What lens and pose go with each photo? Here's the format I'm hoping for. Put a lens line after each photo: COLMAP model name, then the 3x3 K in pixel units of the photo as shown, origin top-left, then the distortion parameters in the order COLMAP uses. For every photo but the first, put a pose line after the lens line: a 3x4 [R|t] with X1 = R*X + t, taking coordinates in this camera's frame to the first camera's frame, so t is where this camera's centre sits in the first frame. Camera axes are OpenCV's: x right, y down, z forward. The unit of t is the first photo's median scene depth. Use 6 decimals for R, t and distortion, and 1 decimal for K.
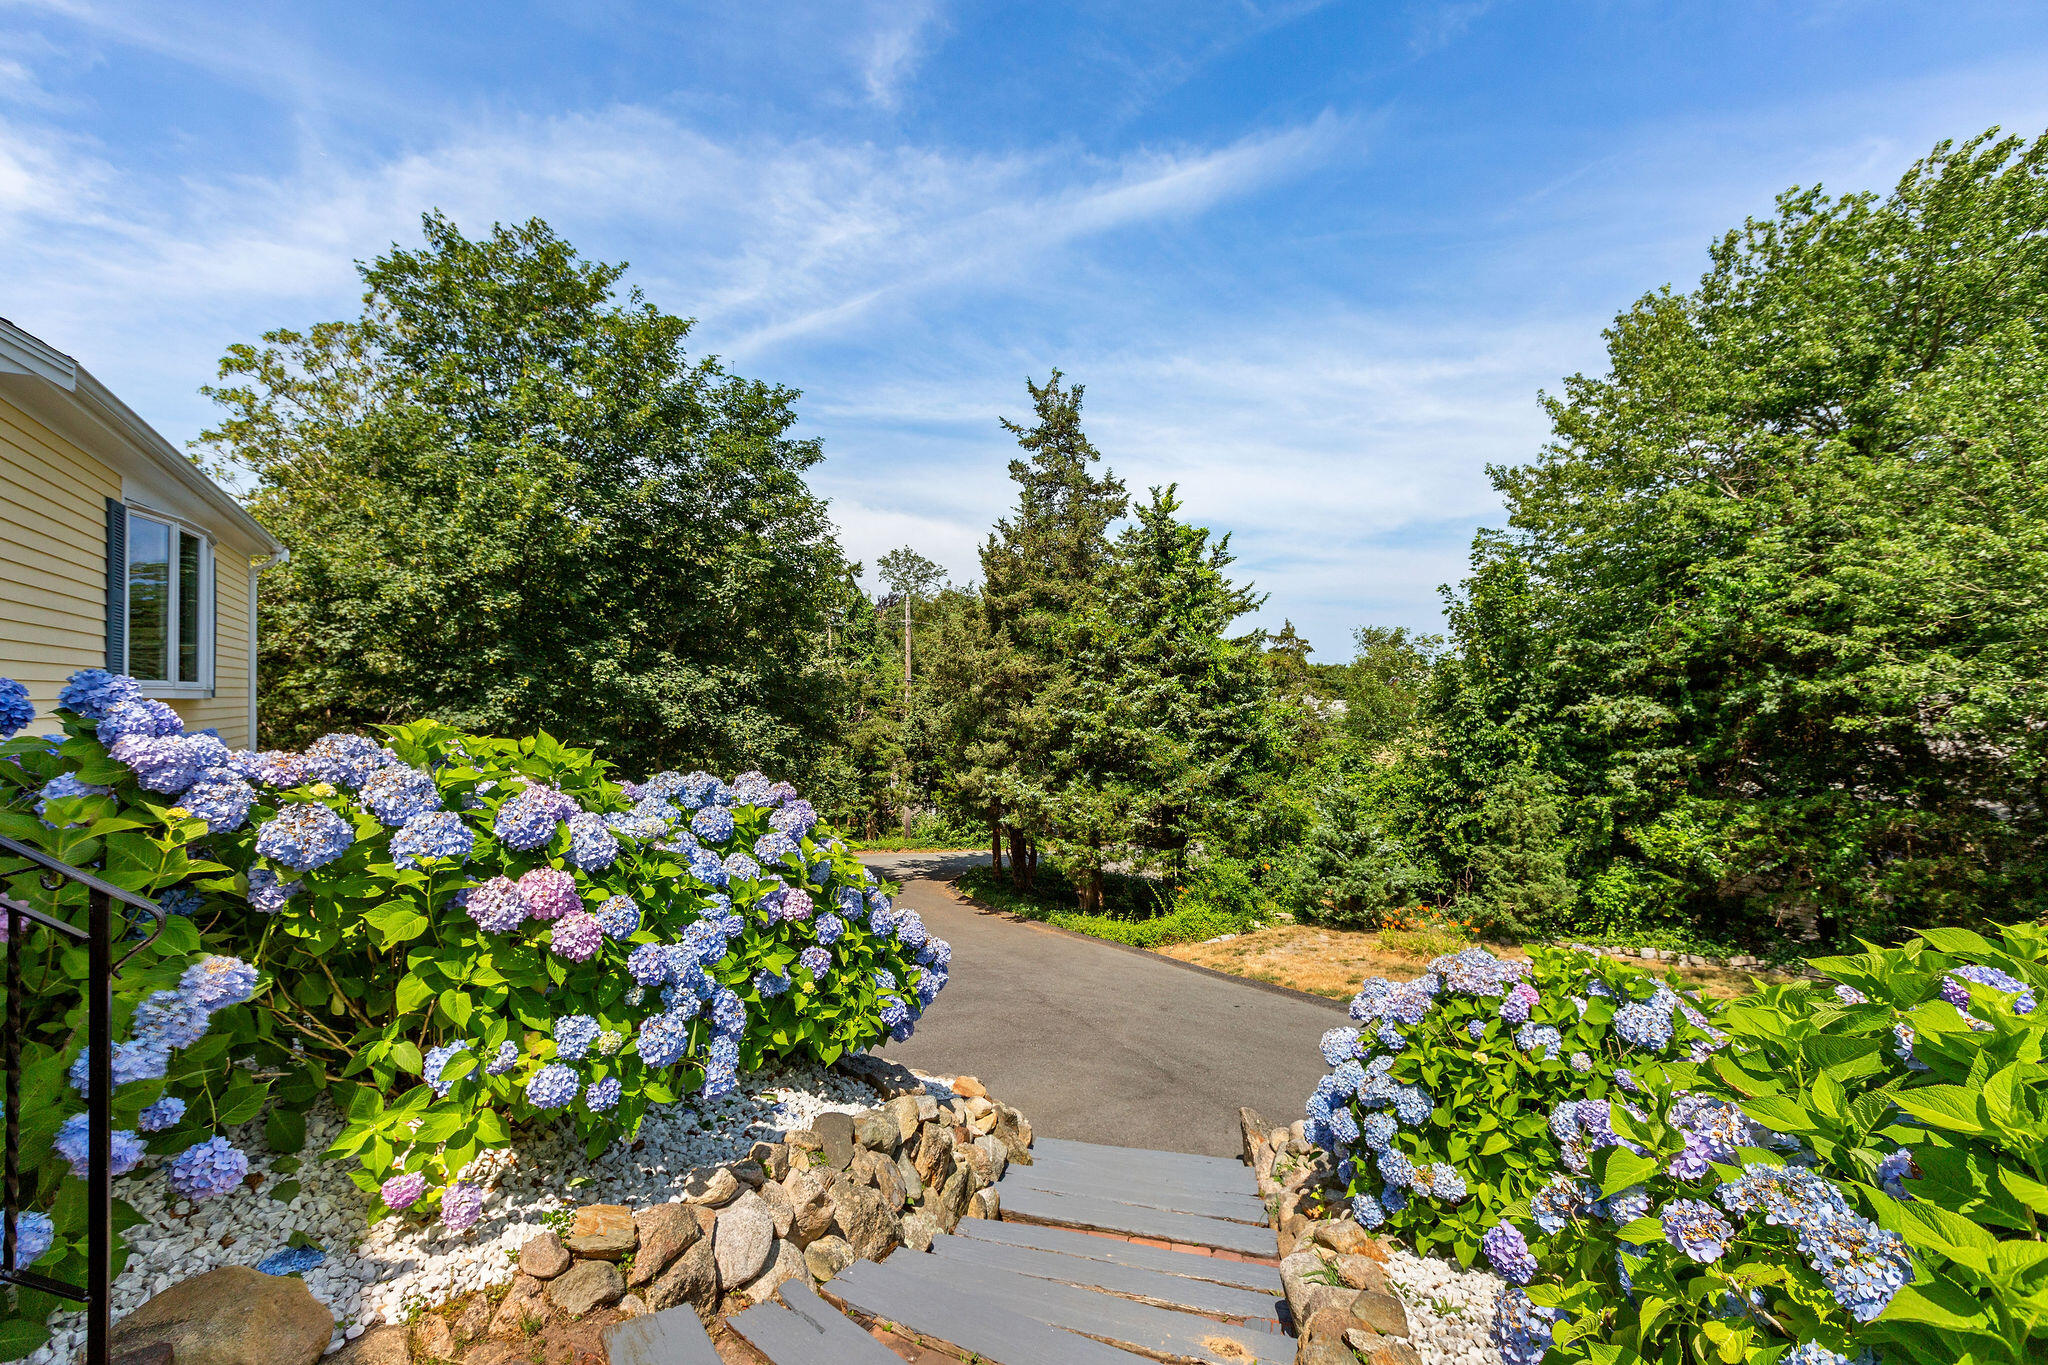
lens RADIAL K [[910.6, 0, 1018.4], [0, 910.6, 680.5], [0, 0, 1]] dist [0.001728, 0.000342]
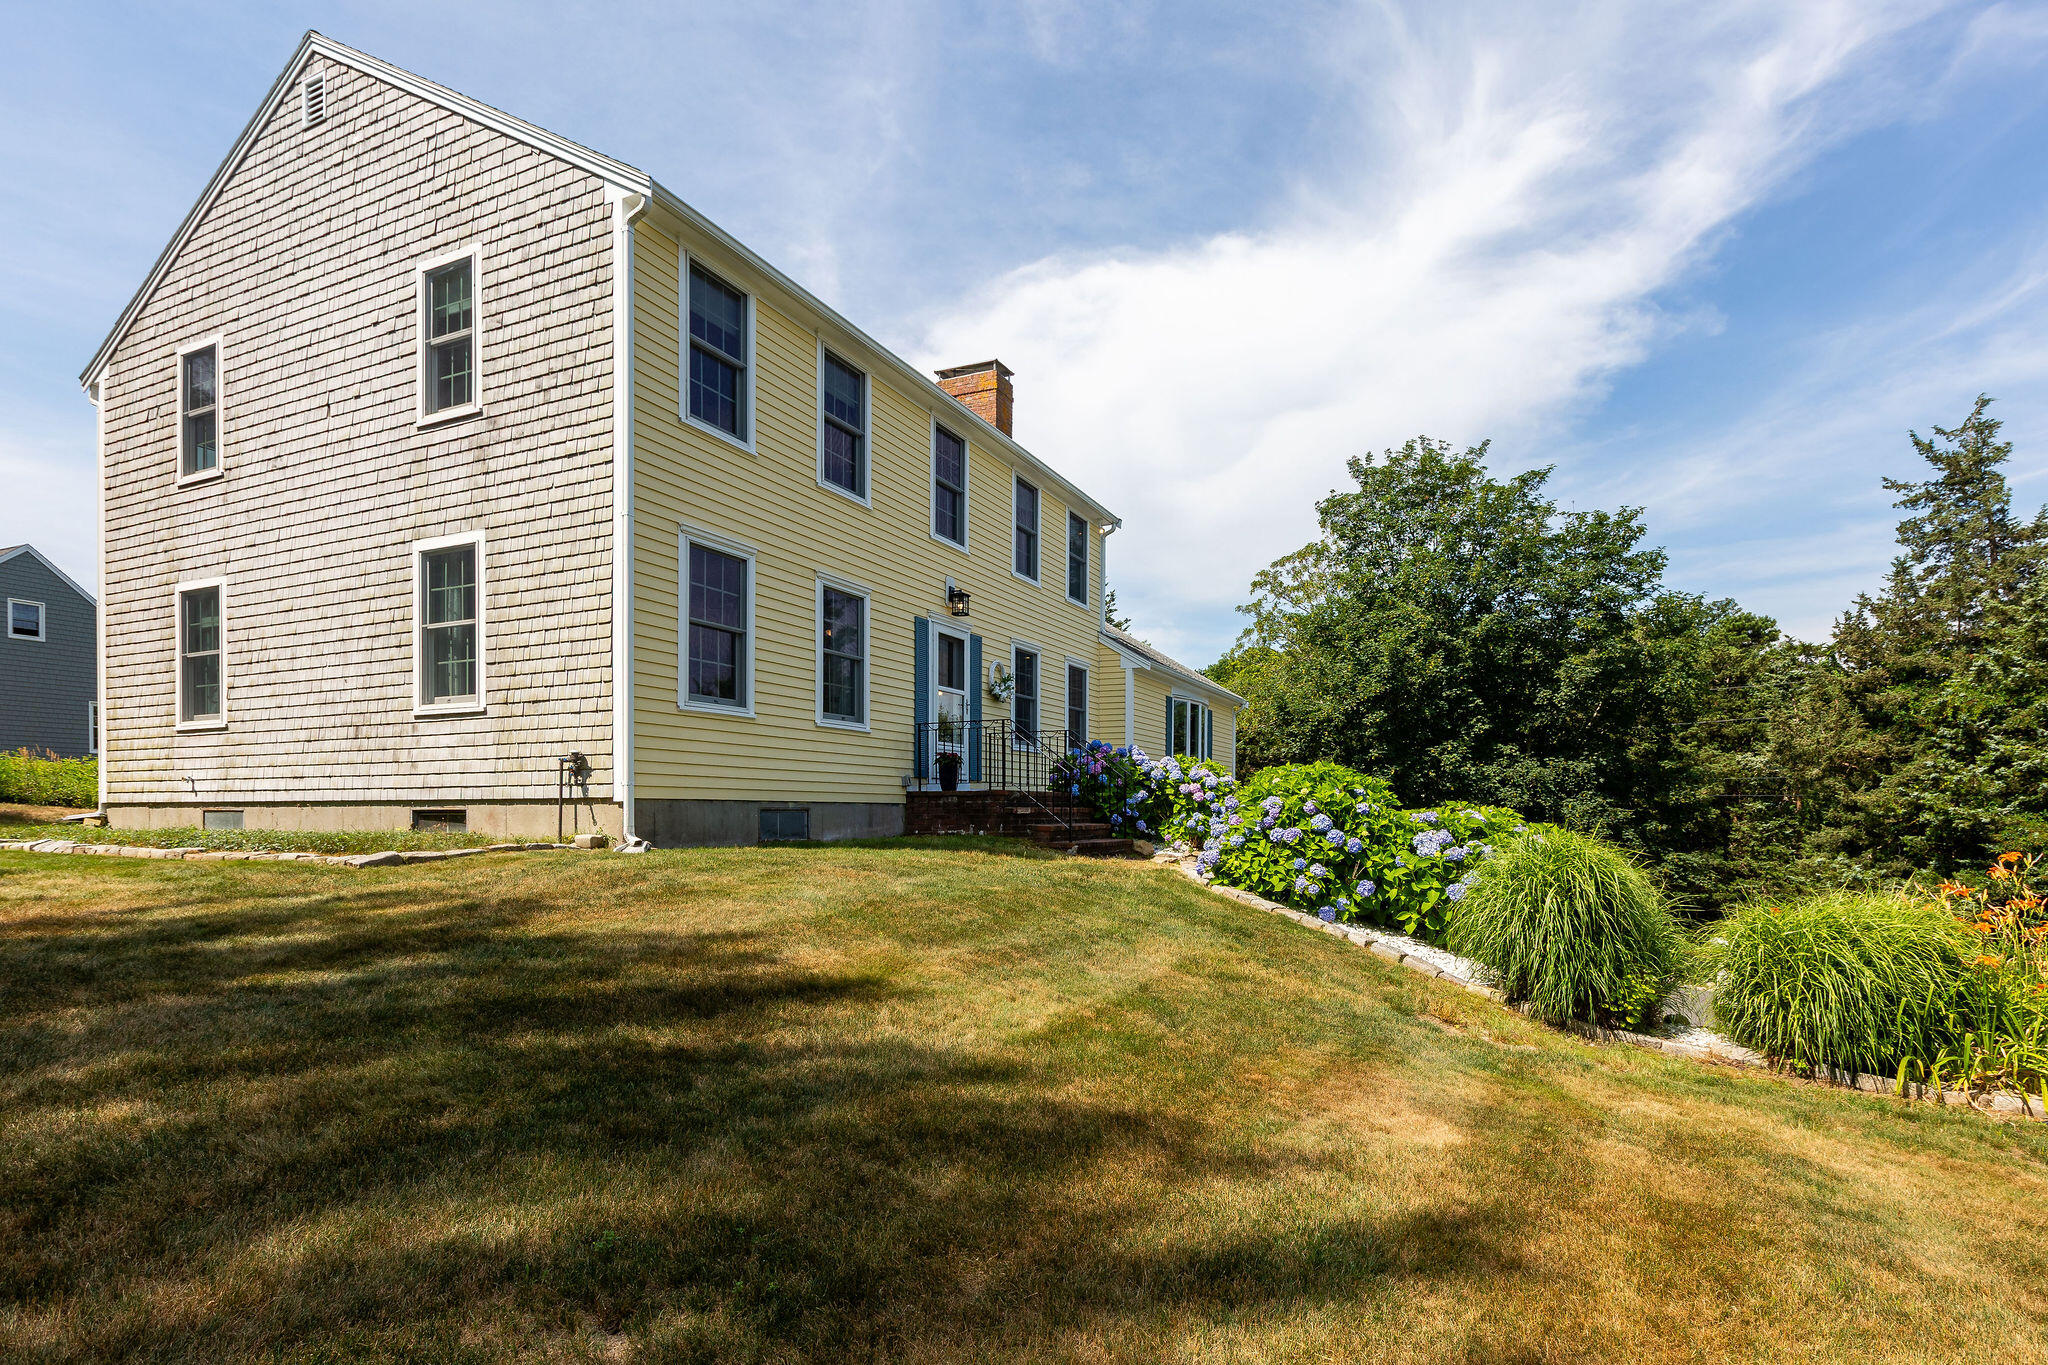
lens RADIAL K [[1018.9, 0, 1032.1], [0, 1018.9, 810.7], [0, 0, 1]] dist [0.009114, 0.000407]
pose [[0.540608, 0.013572, -0.841165, 0.483236], [0.000044, 0.999869, 0.016161, 0.036909], [0.841275, -0.008774, 0.540537, -0.357347]]
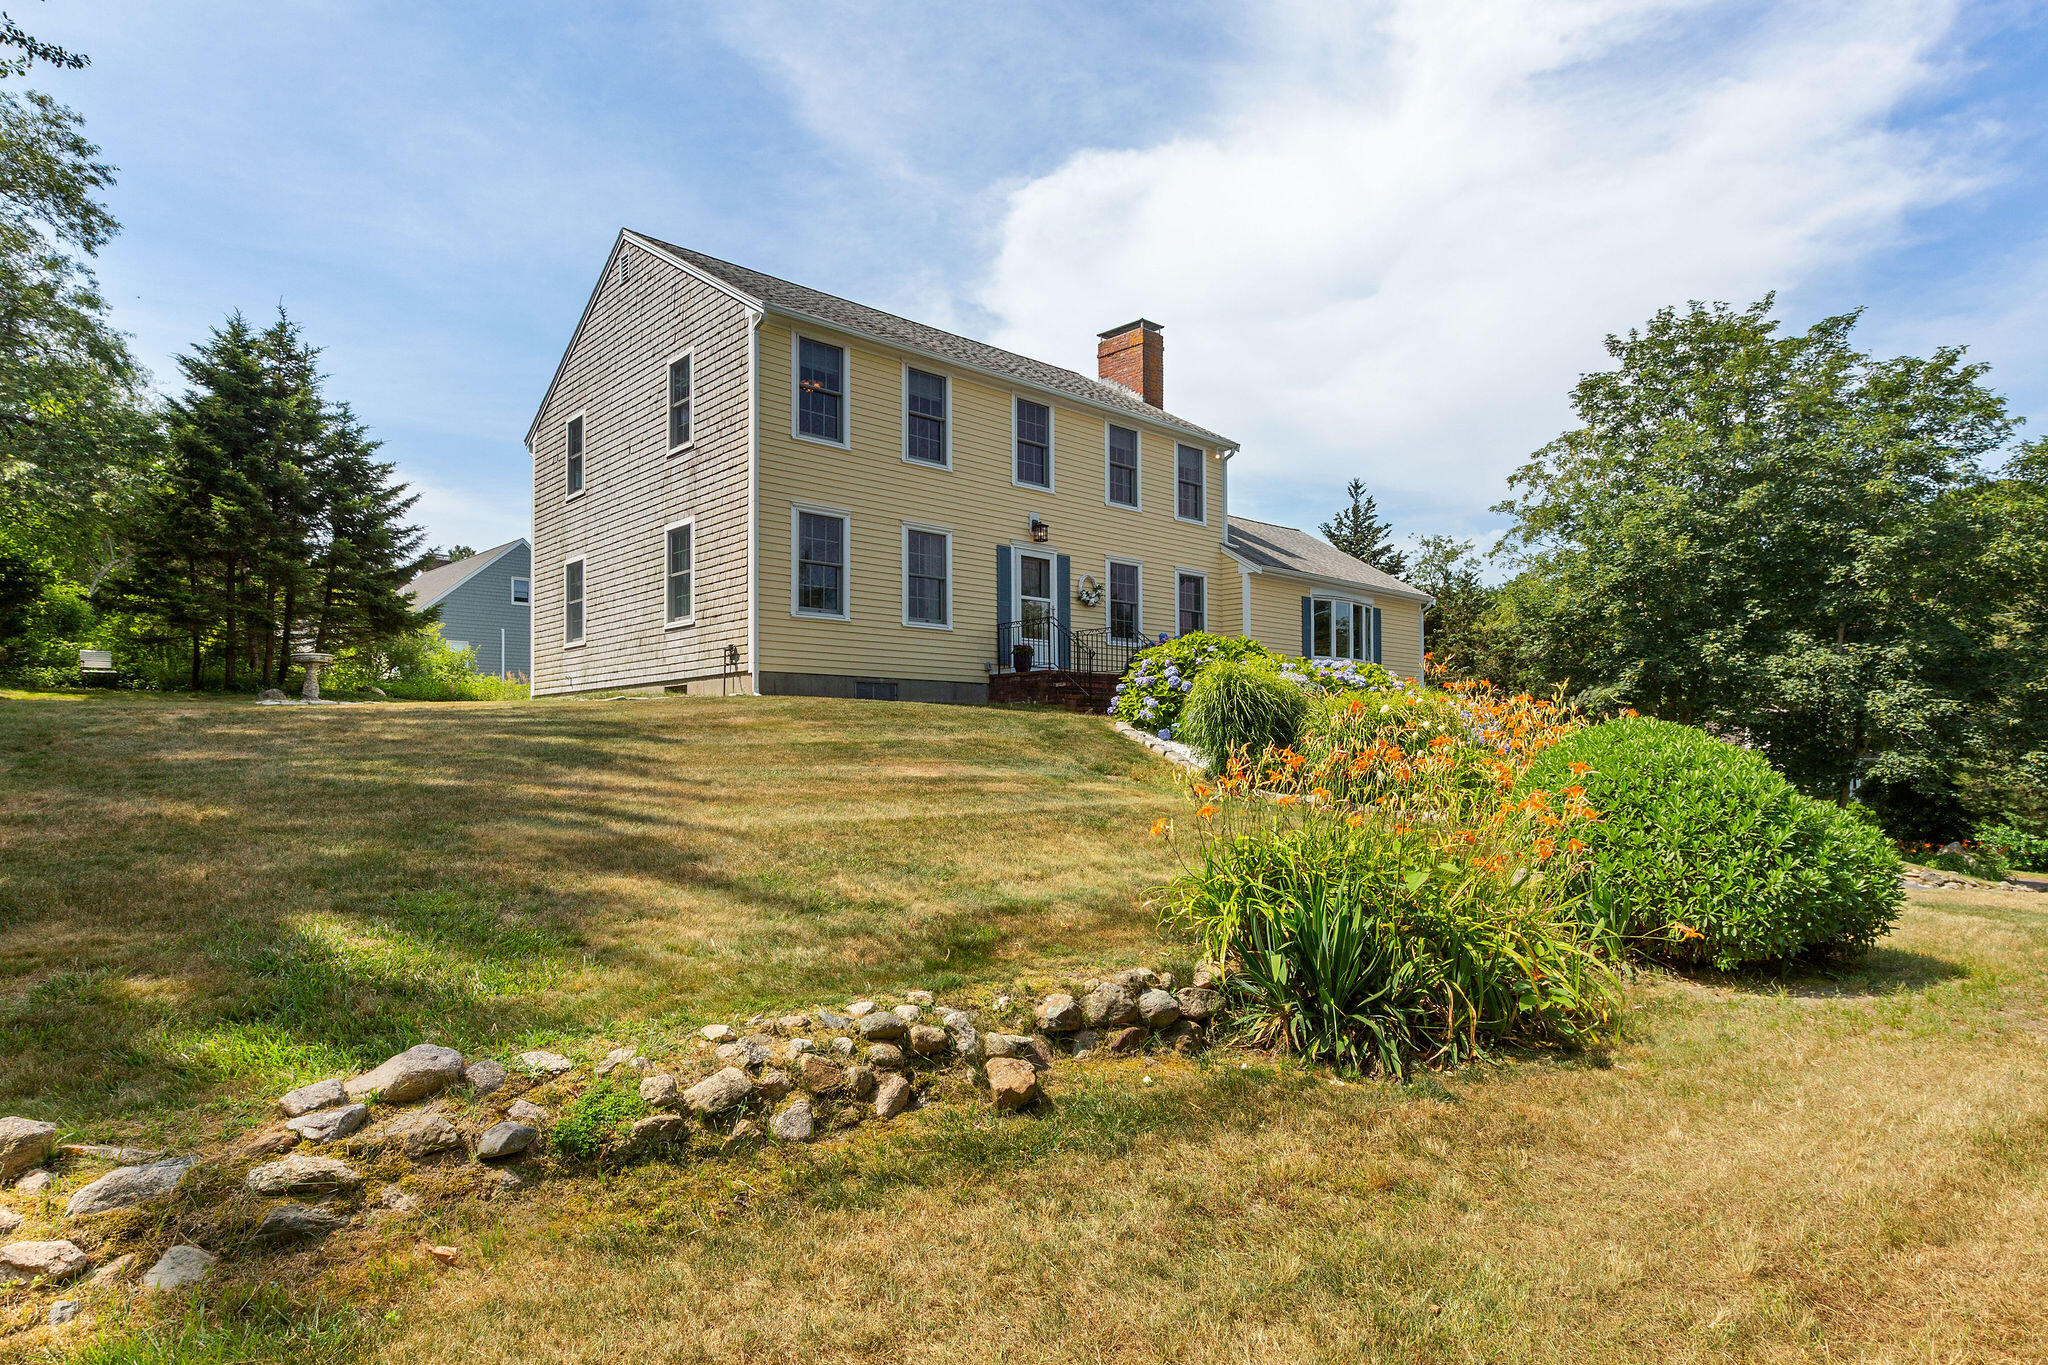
lens RADIAL K [[1120.8, 0, 1021.5], [0, 1120.8, 718.9], [0, 0, 1]] dist [-0.001517, 0.000124]
pose [[0.193131, -0.017137, -0.981023, 0.852007], [0.012995, 0.999804, -0.014907, 0.089120], [0.981087, -0.009869, 0.193316, -0.230530]]
